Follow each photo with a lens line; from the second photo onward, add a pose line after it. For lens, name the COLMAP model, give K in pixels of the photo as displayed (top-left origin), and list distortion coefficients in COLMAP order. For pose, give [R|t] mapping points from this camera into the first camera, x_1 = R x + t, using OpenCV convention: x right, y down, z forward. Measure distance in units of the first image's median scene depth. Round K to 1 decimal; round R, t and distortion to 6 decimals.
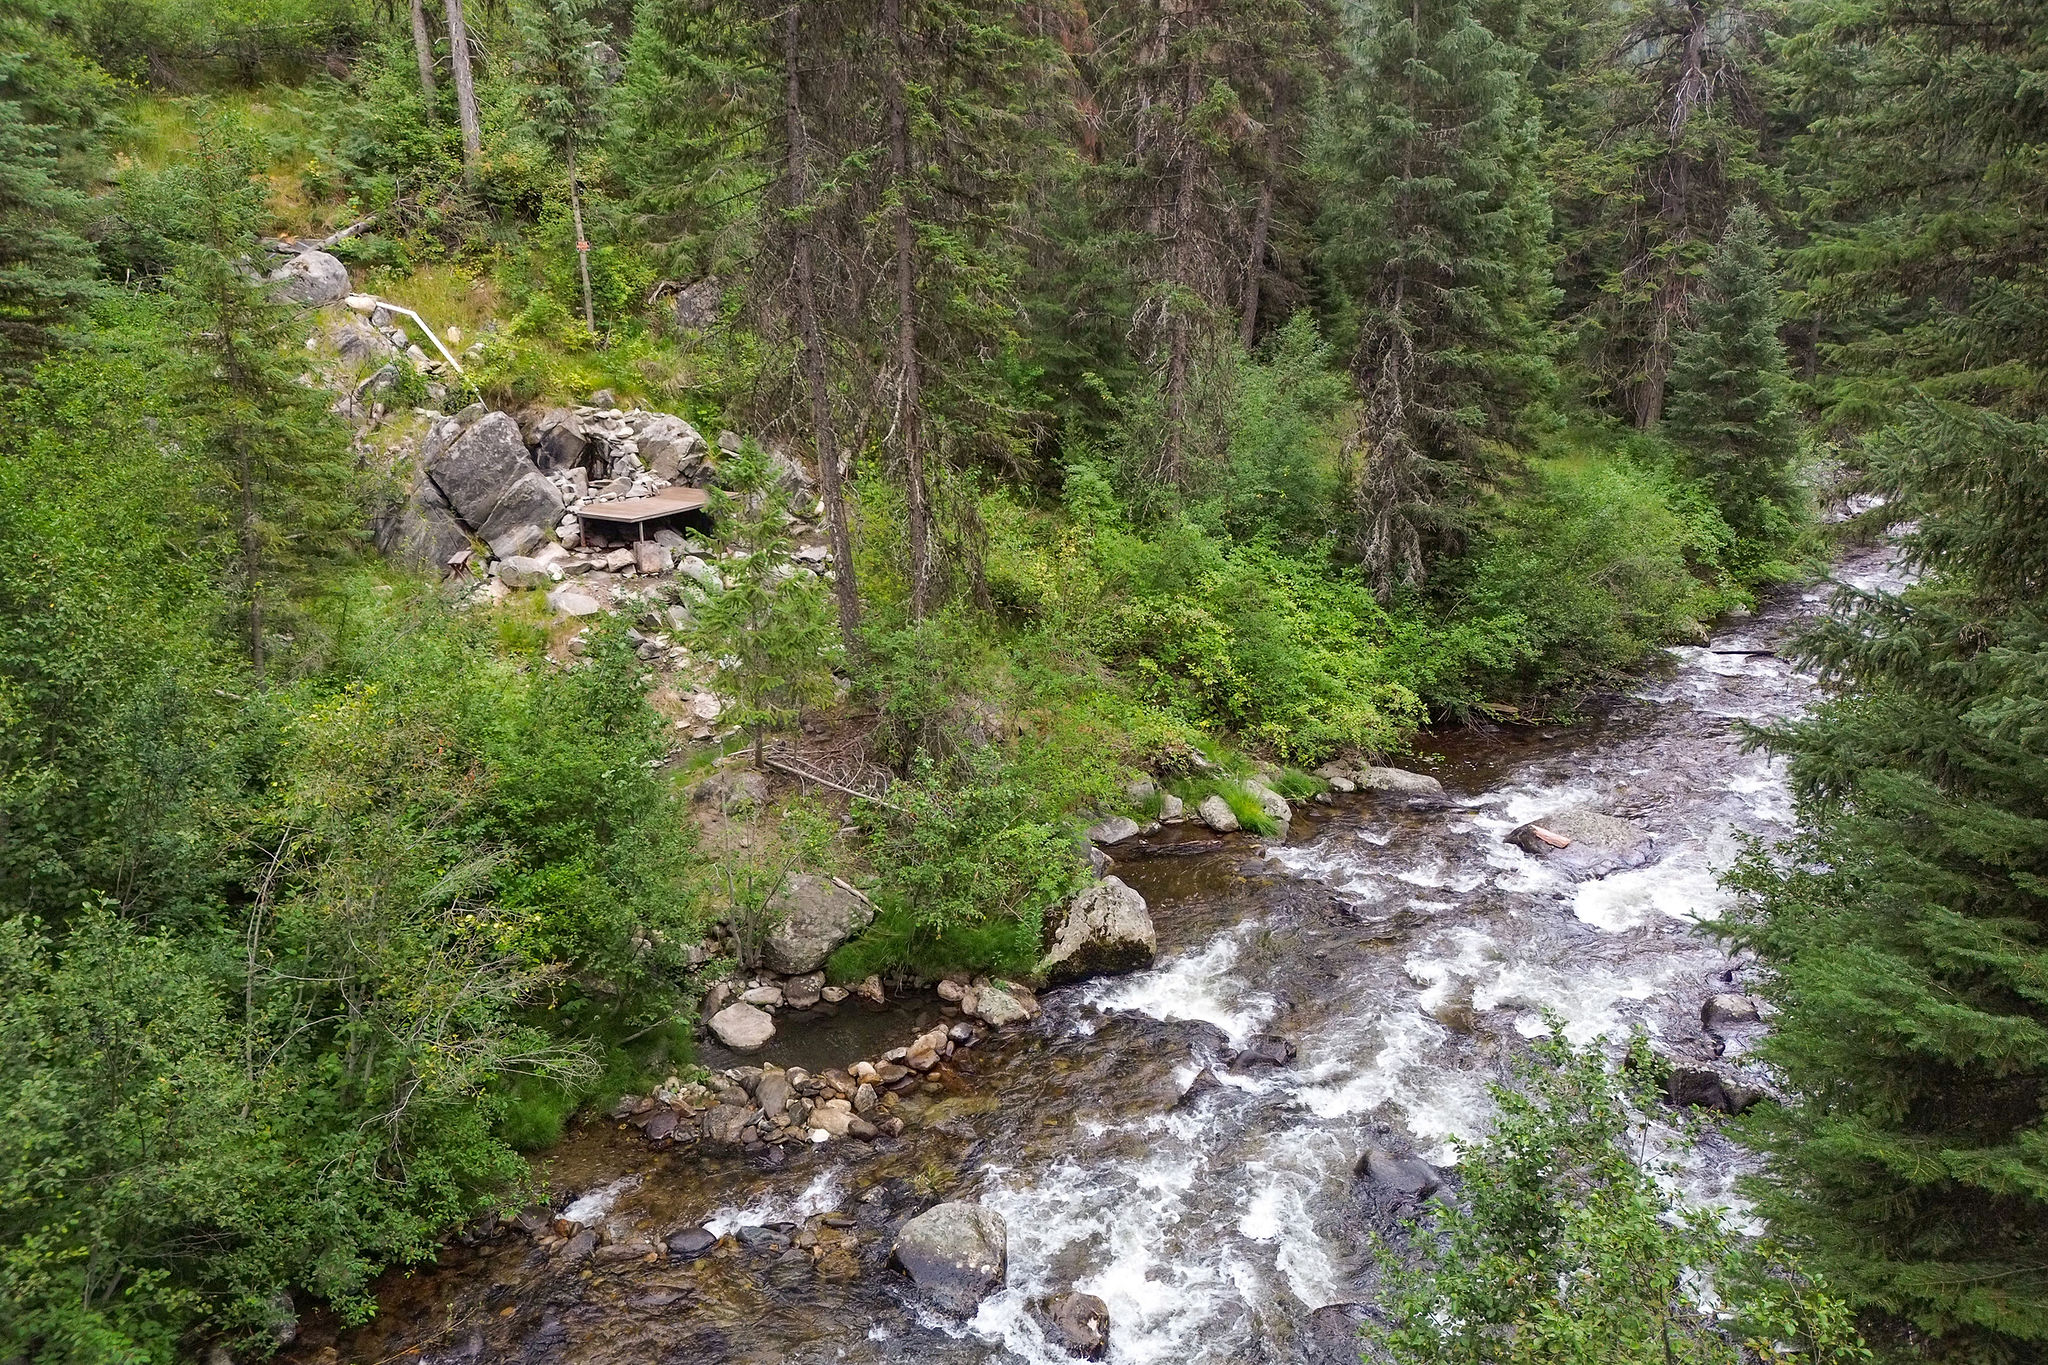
lens RADIAL K [[1359.2, 0, 1025.5], [0, 1359.2, 631.2], [0, 0, 1]] dist [0.119331, -0.149161]
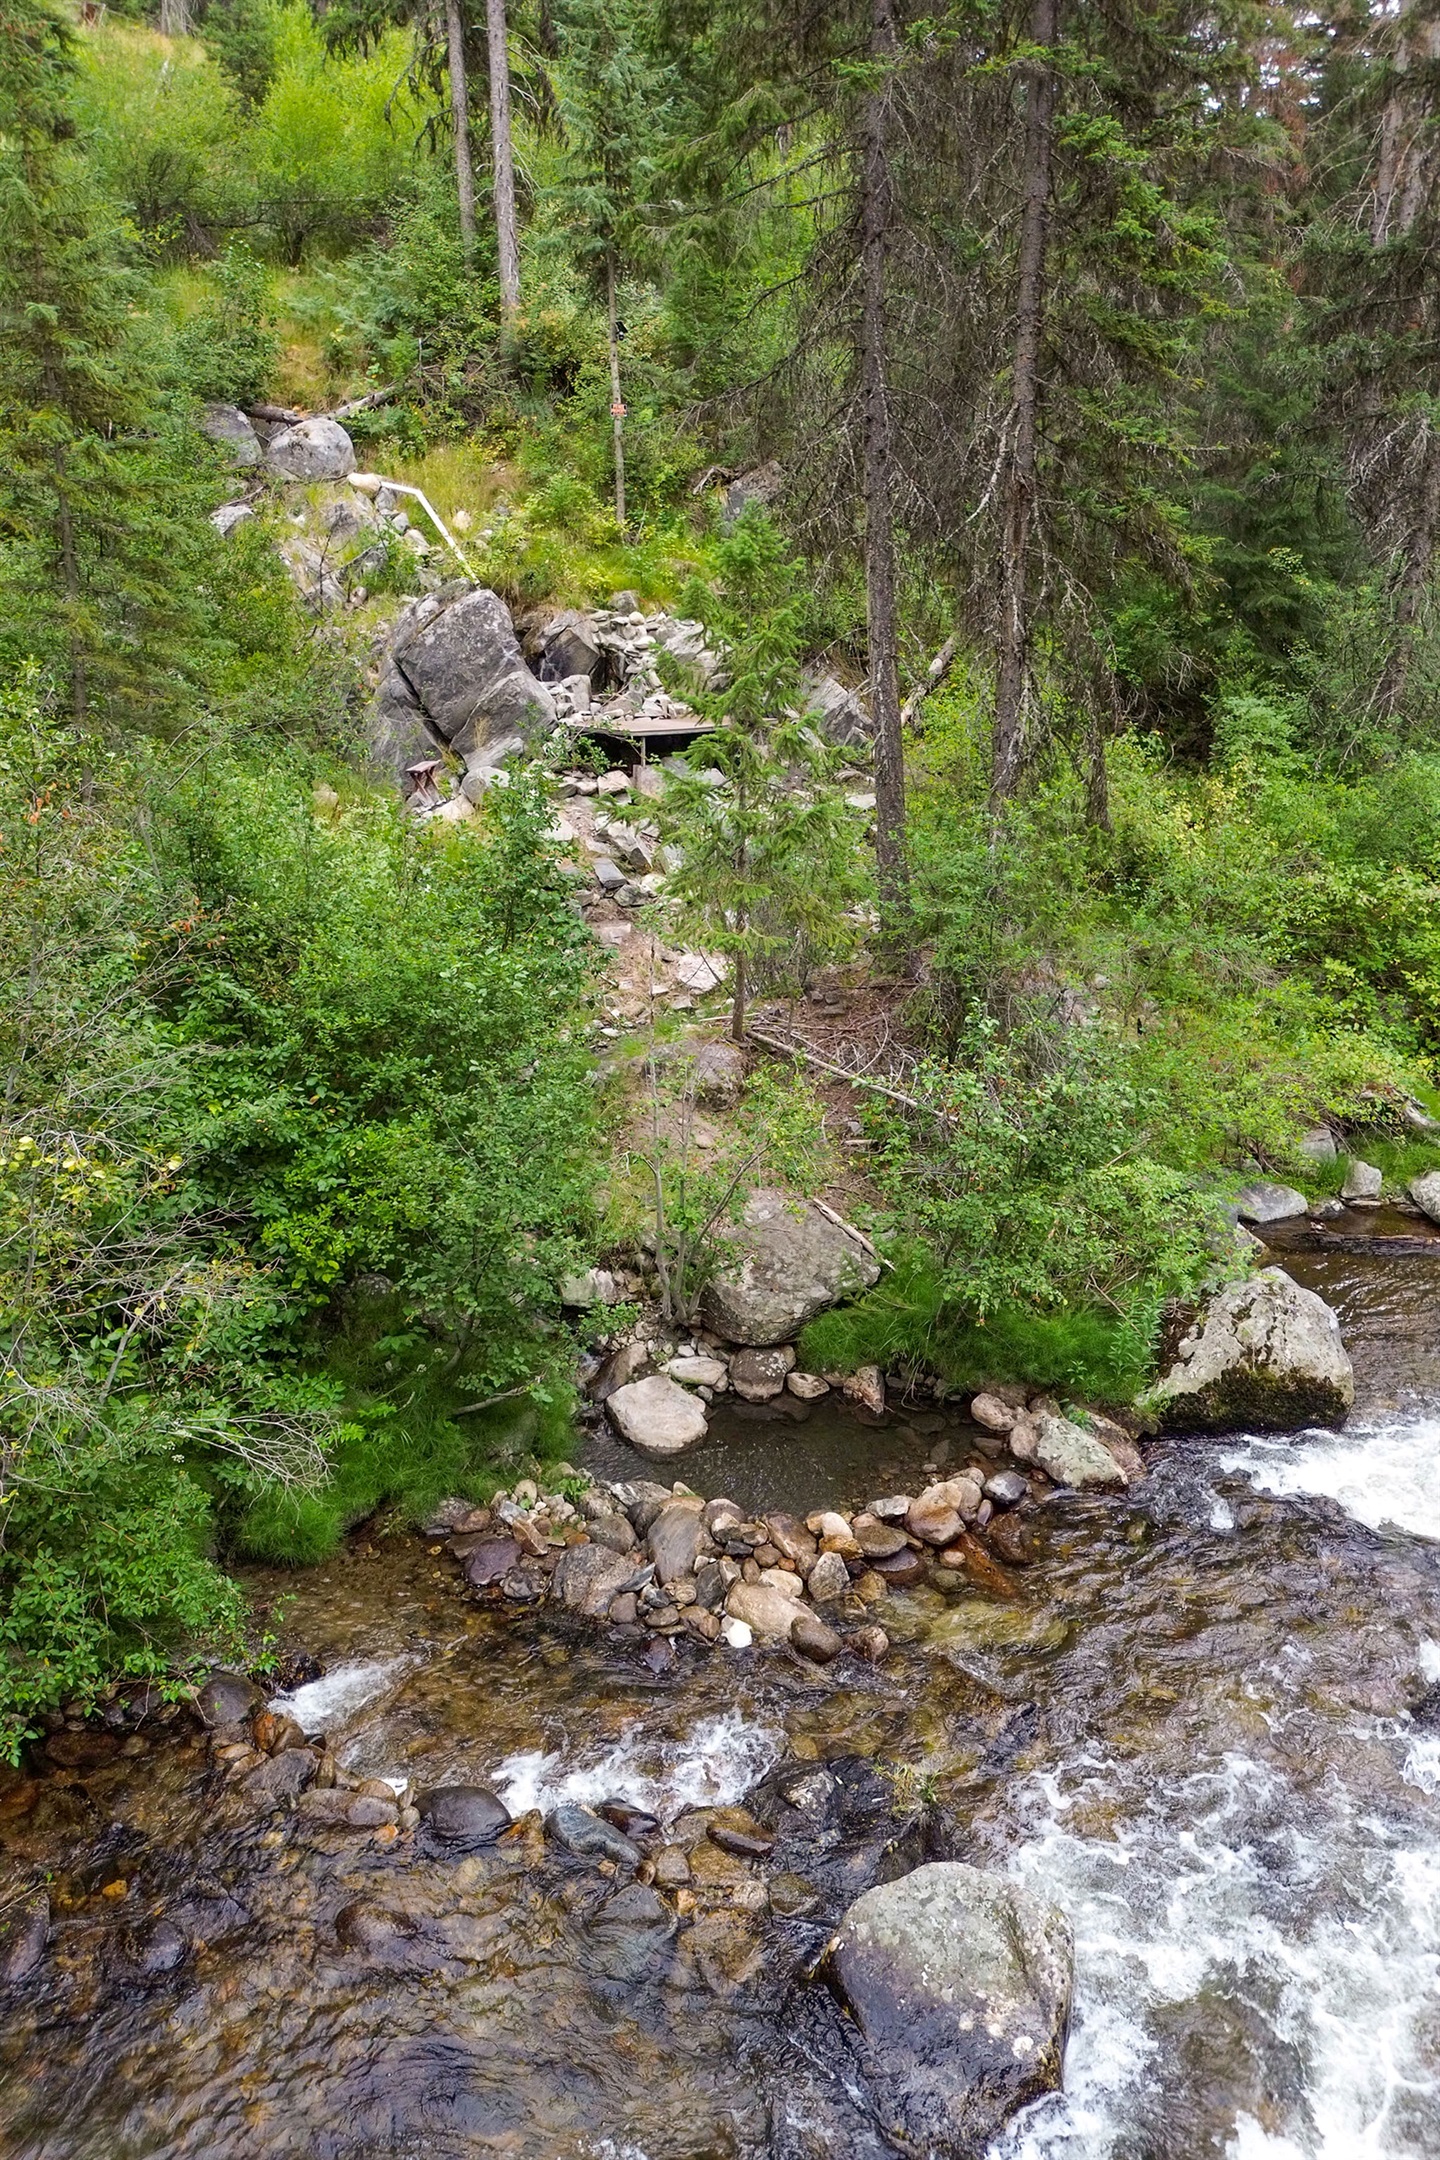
lens RADIAL K [[1433.5, 0, 721.5], [0, 1433.5, 1055.6], [0, 0, 1]] dist [0.119331, -0.149161]
pose [[0.962407, 0.095227, -0.254371, -0.021528], [-0.083740, 0.994933, 0.055639, 0.076675], [0.258380, -0.032246, 0.965505, 0.341228]]
